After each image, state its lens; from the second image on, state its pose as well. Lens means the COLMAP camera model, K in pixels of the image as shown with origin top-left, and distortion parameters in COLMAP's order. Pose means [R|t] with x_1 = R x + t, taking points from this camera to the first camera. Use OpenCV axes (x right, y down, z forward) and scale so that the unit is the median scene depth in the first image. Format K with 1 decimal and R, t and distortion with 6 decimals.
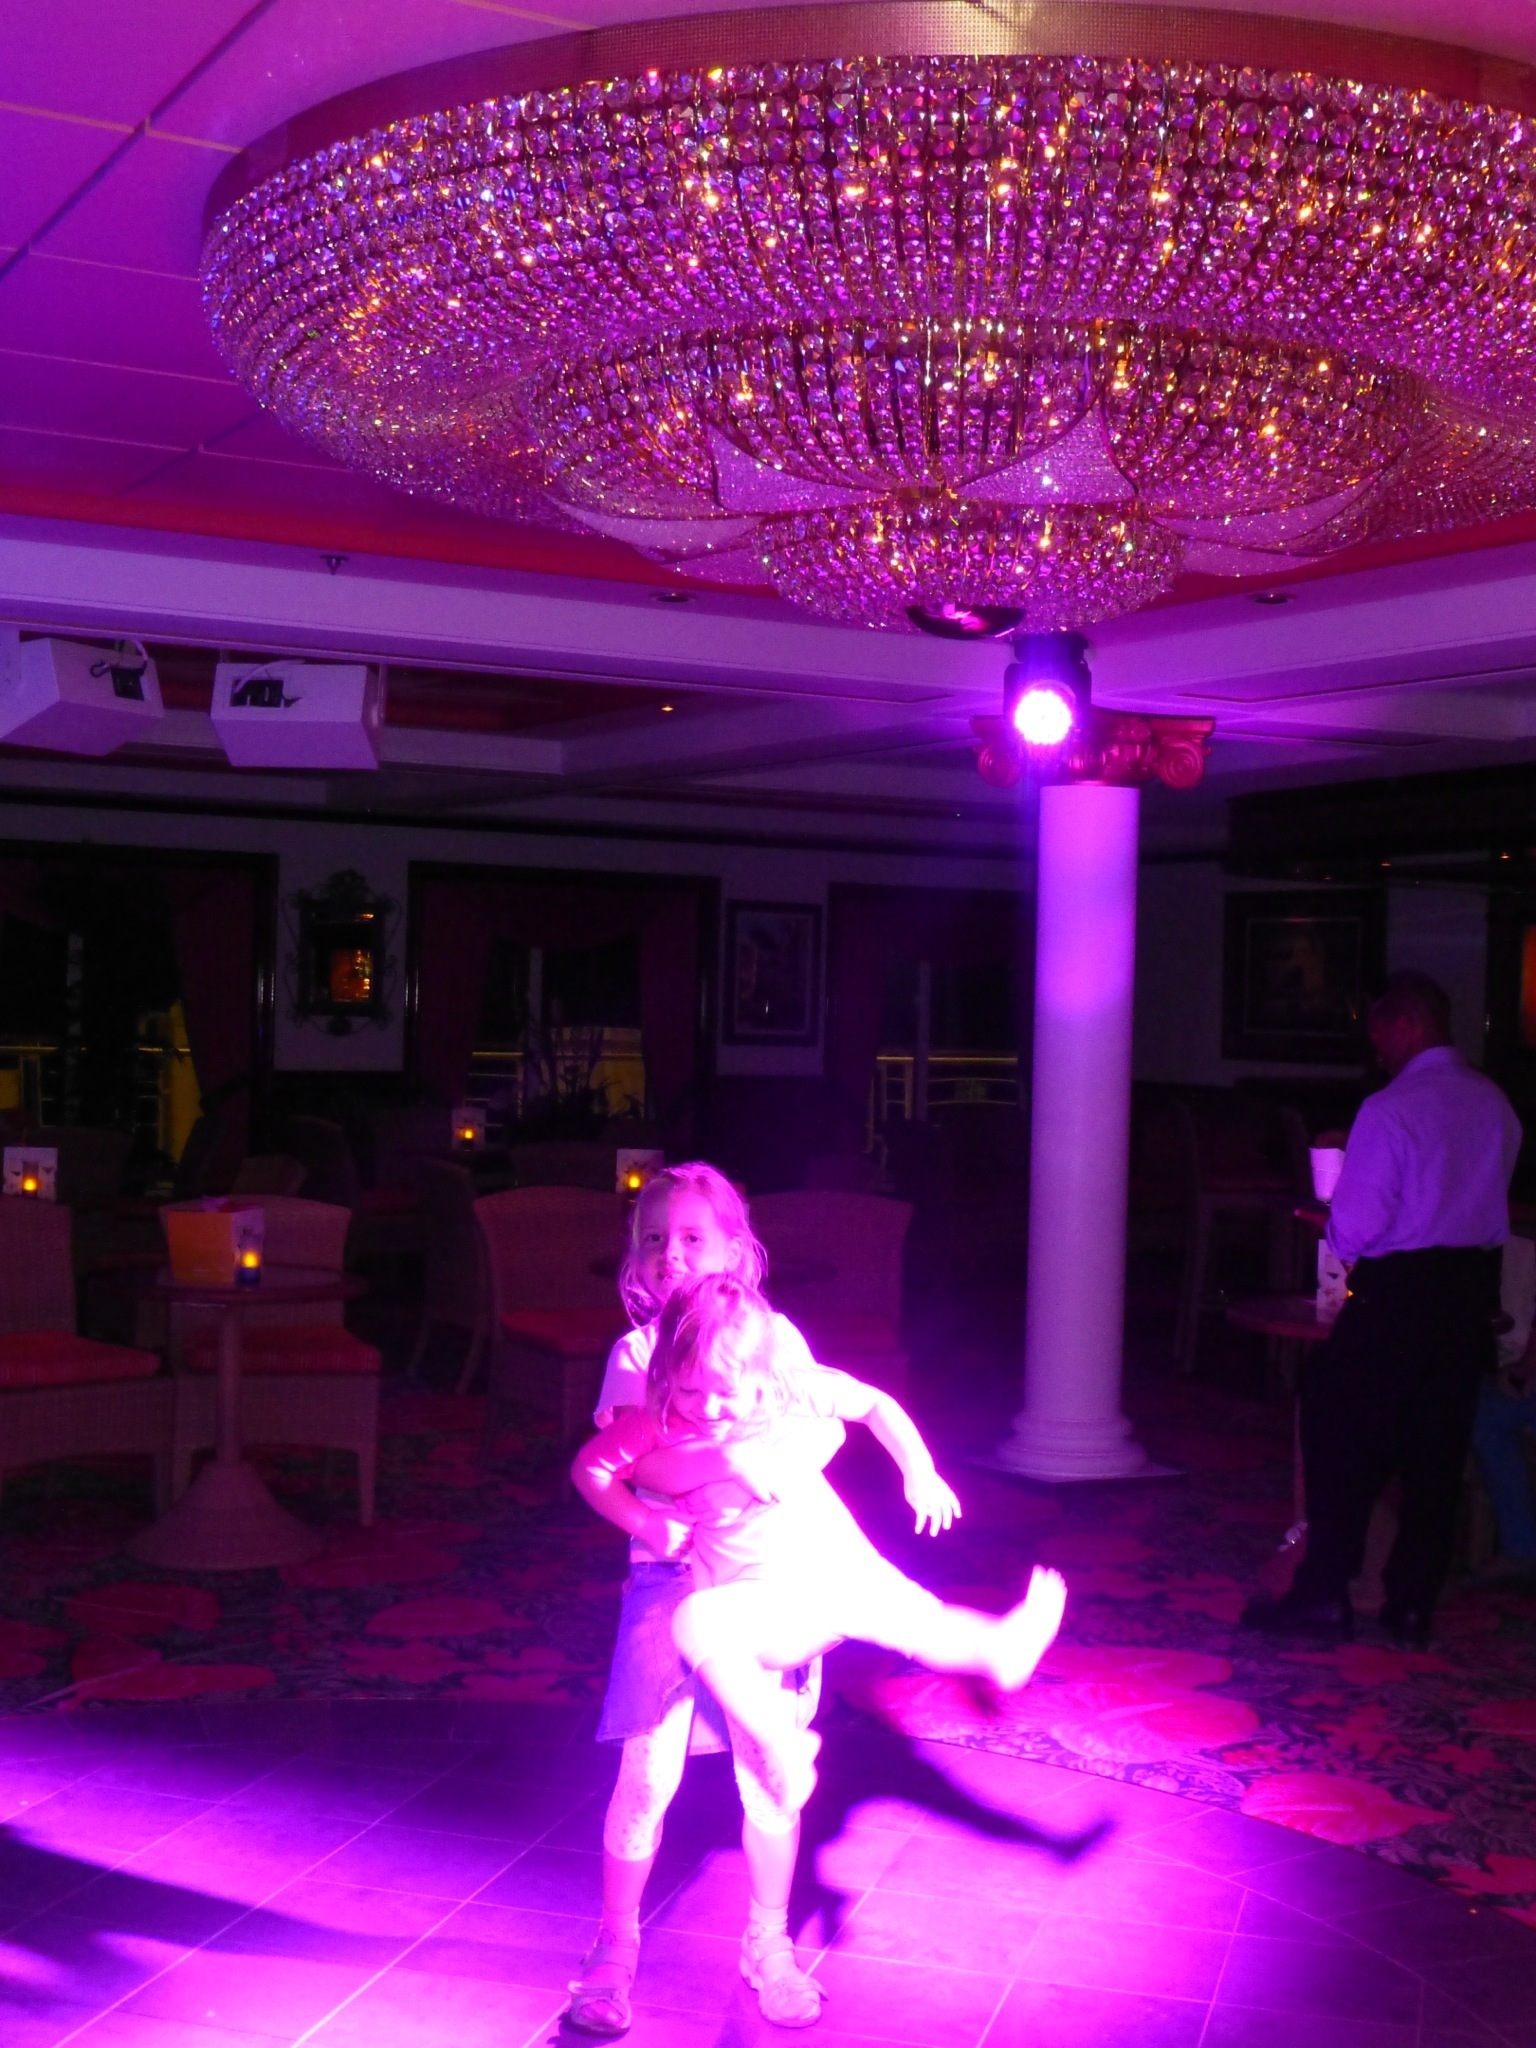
lens RADIAL K [[2583.5, 0, 755.2], [0, 2583.5, 1015.1], [0, 0, 1]] dist [-0.033201, 0.000000]
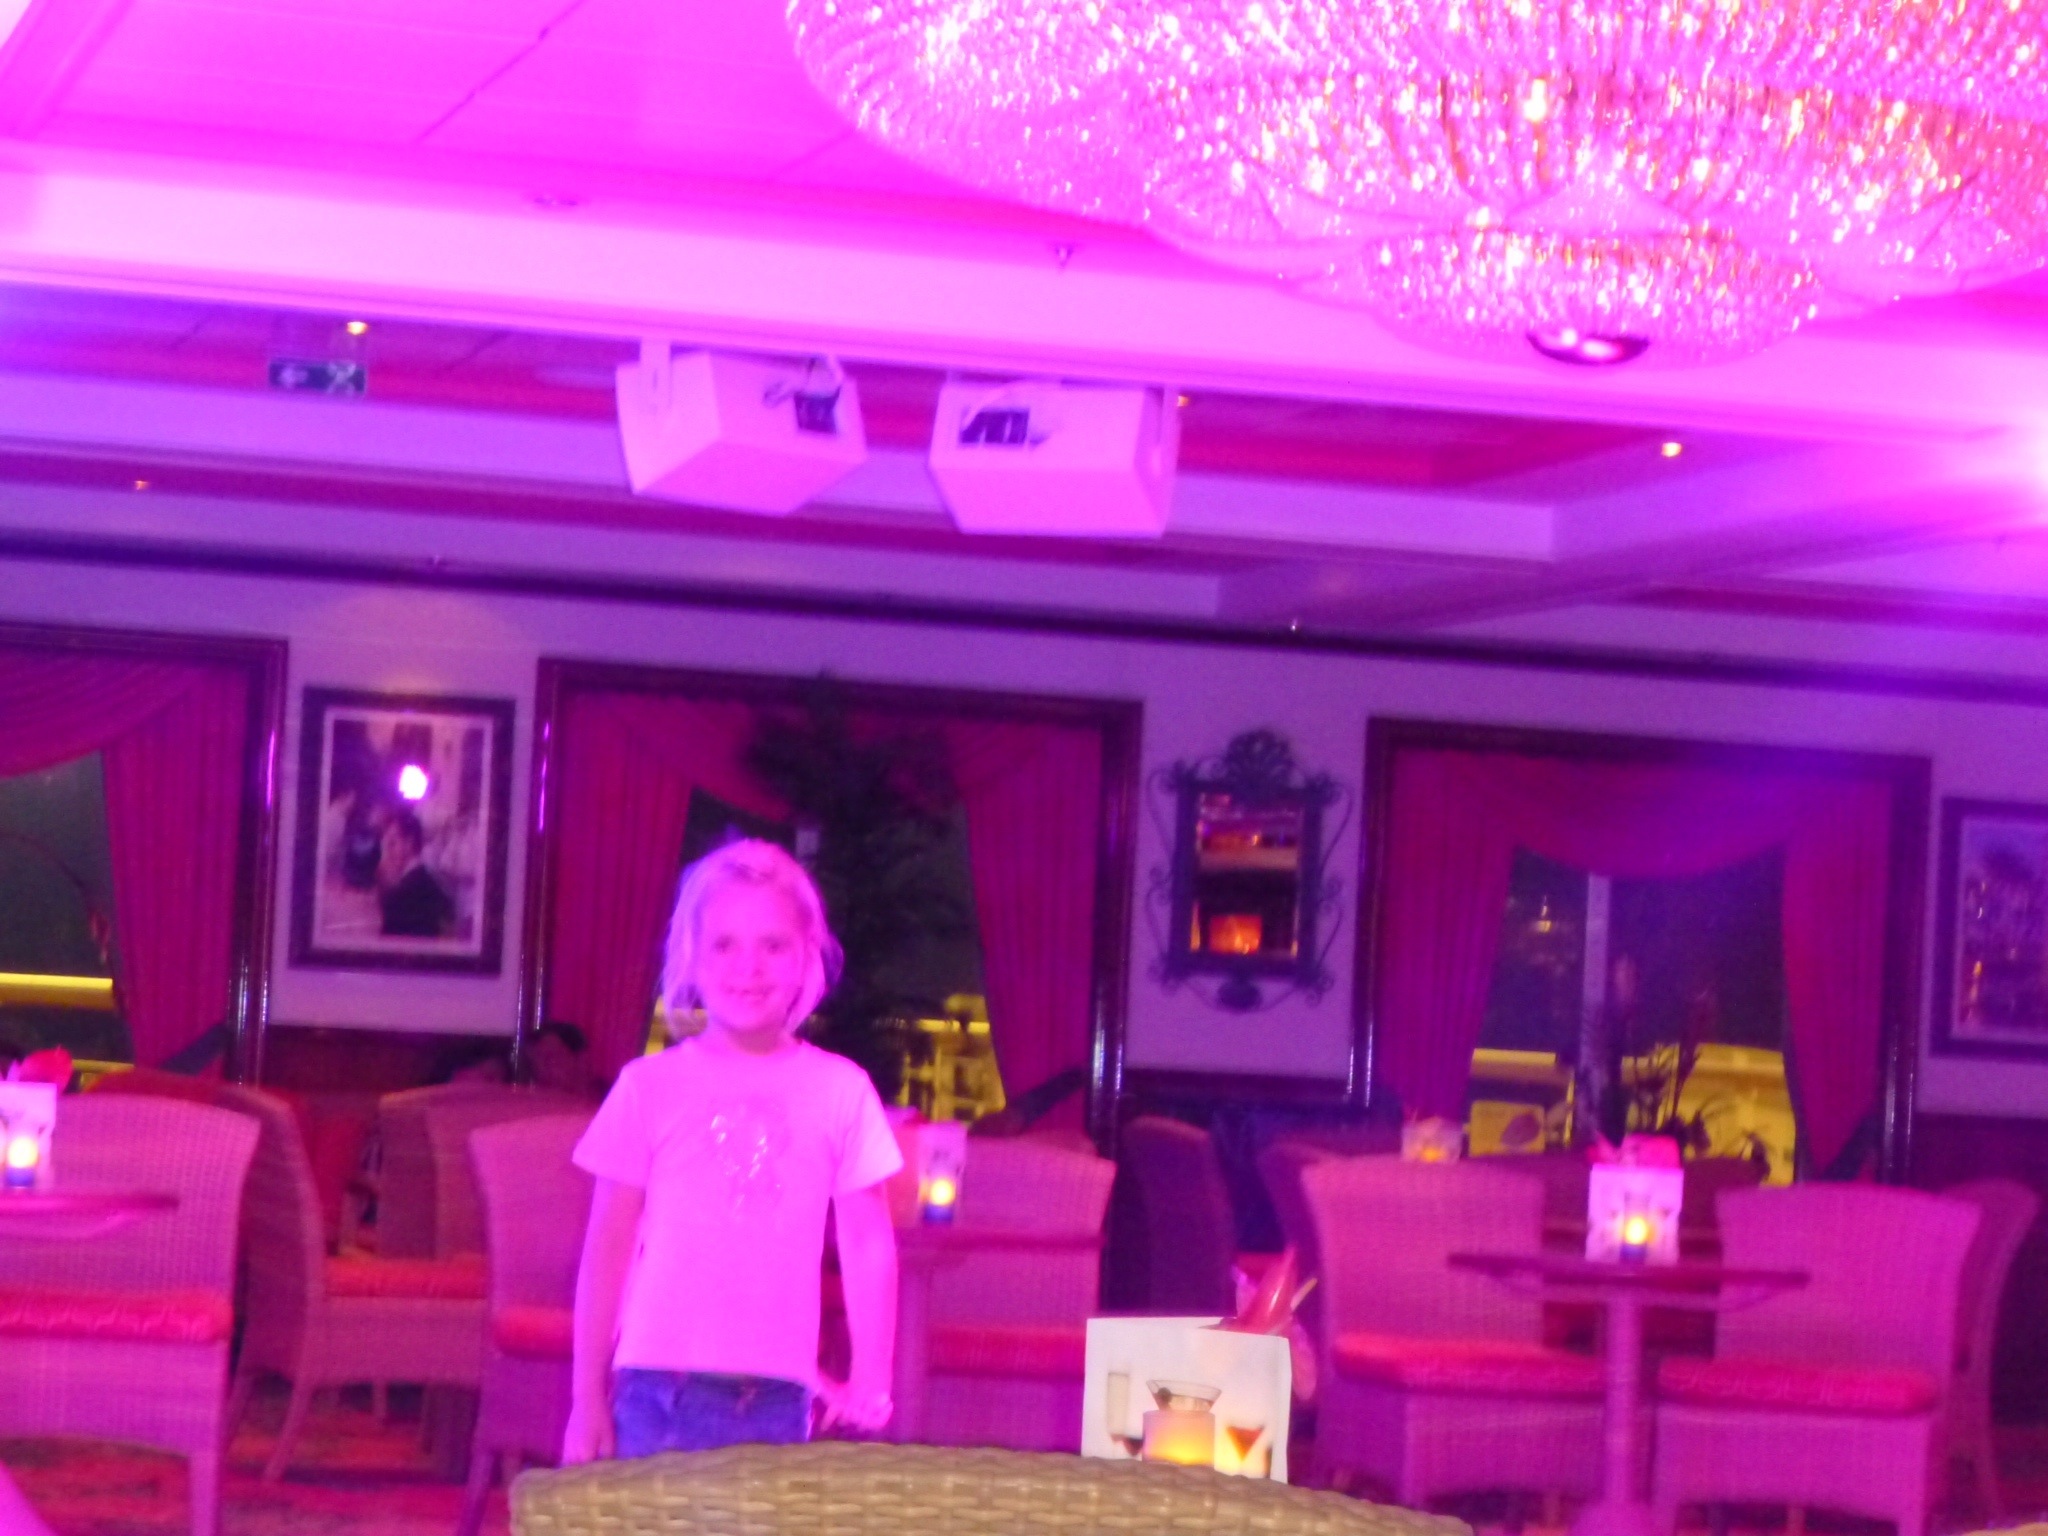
lens RADIAL K [[5758.3, 0, 1026.1], [0, 5758.3, 770.3], [0, 0, 1]] dist [0.172256, 0.000000]
pose [[0.971078, 0.011889, -0.238466, 0.197767], [-0.027519, 0.997677, -0.062323, 0.069275], [0.237170, 0.067083, 0.969149, -0.541587]]
